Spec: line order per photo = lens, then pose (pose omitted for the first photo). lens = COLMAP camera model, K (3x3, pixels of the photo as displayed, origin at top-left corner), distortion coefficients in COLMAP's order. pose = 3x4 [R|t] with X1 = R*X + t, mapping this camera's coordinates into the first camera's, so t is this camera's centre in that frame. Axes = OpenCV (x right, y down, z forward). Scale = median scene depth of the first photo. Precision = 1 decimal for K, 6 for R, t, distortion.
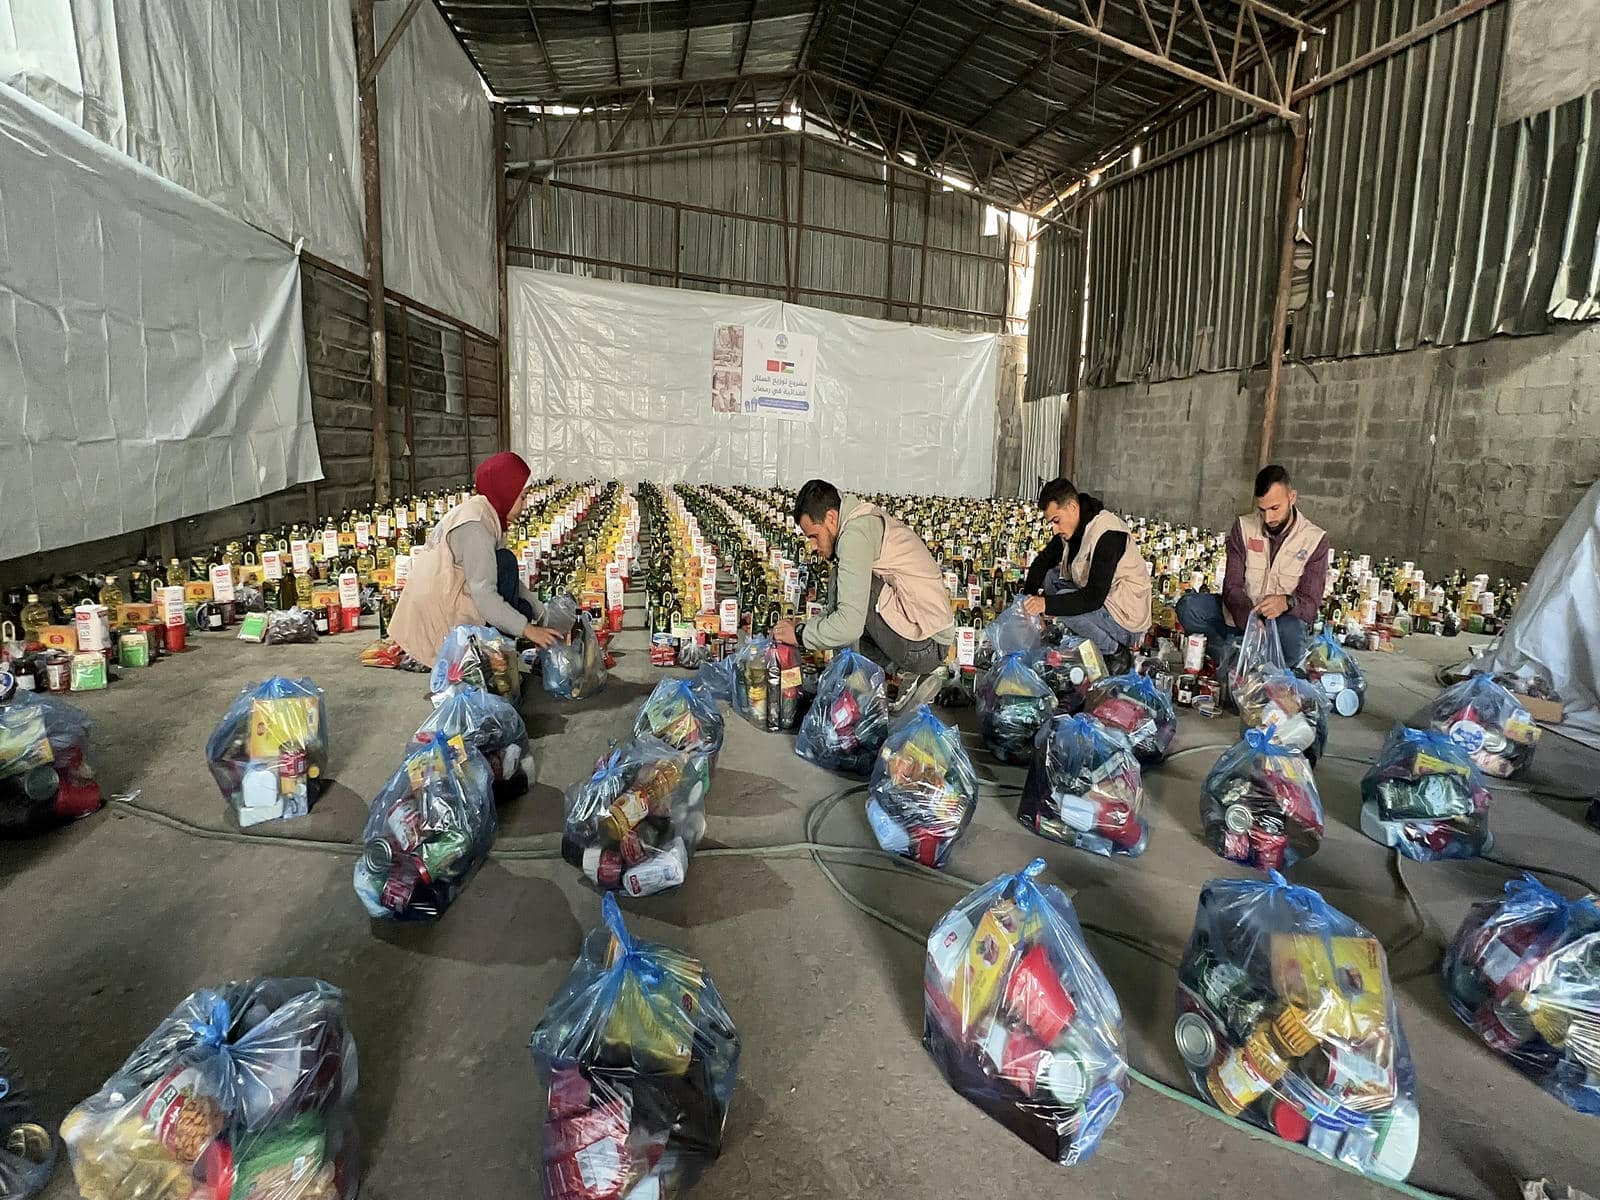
lens RADIAL K [[956.6, 0, 731.1], [0, 956.6, 565.9], [0, 0, 1]] dist [0.003805, 0.001450]
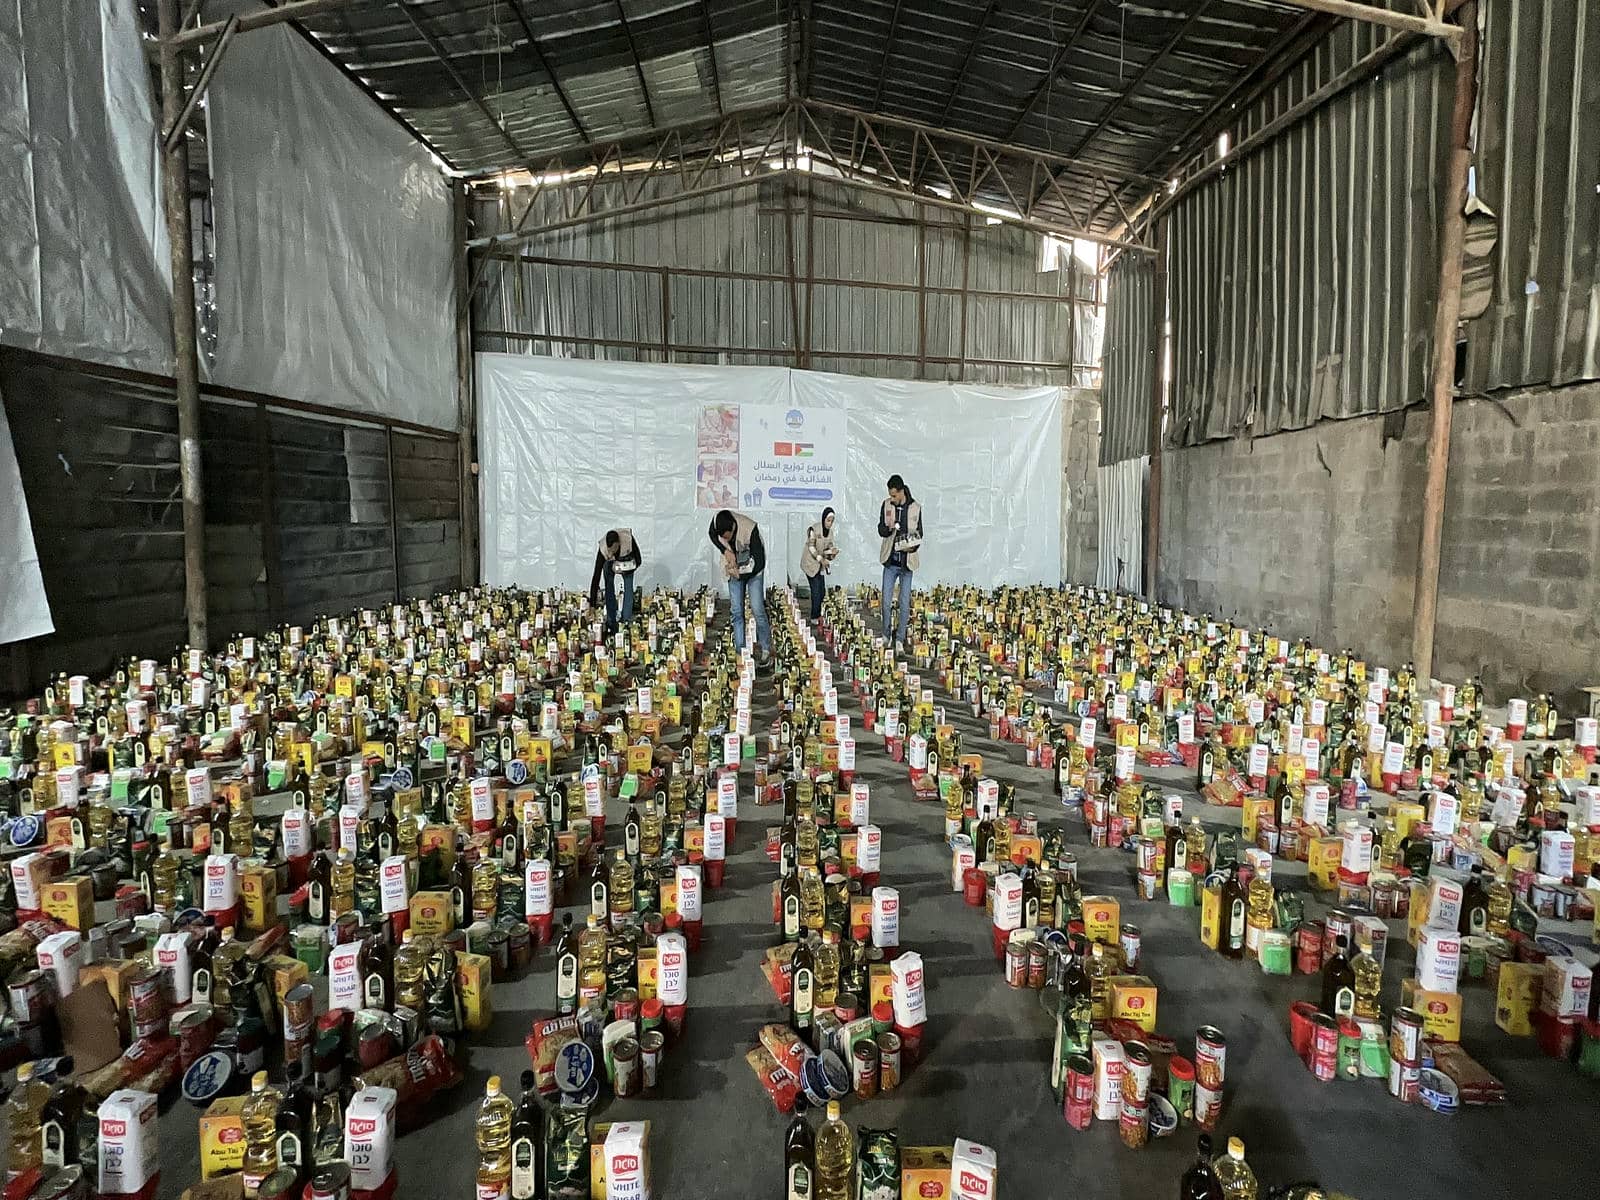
lens RADIAL K [[915.0, 0, 664.7], [0, 915.0, 597.3], [0, 0, 1]] dist [-0.000612, -0.000156]
pose [[0.978837, -0.026369, -0.202934, 0.109113], [0.018696, 0.999039, -0.039636, -0.039769], [0.203784, 0.035003, 0.978390, 0.180434]]
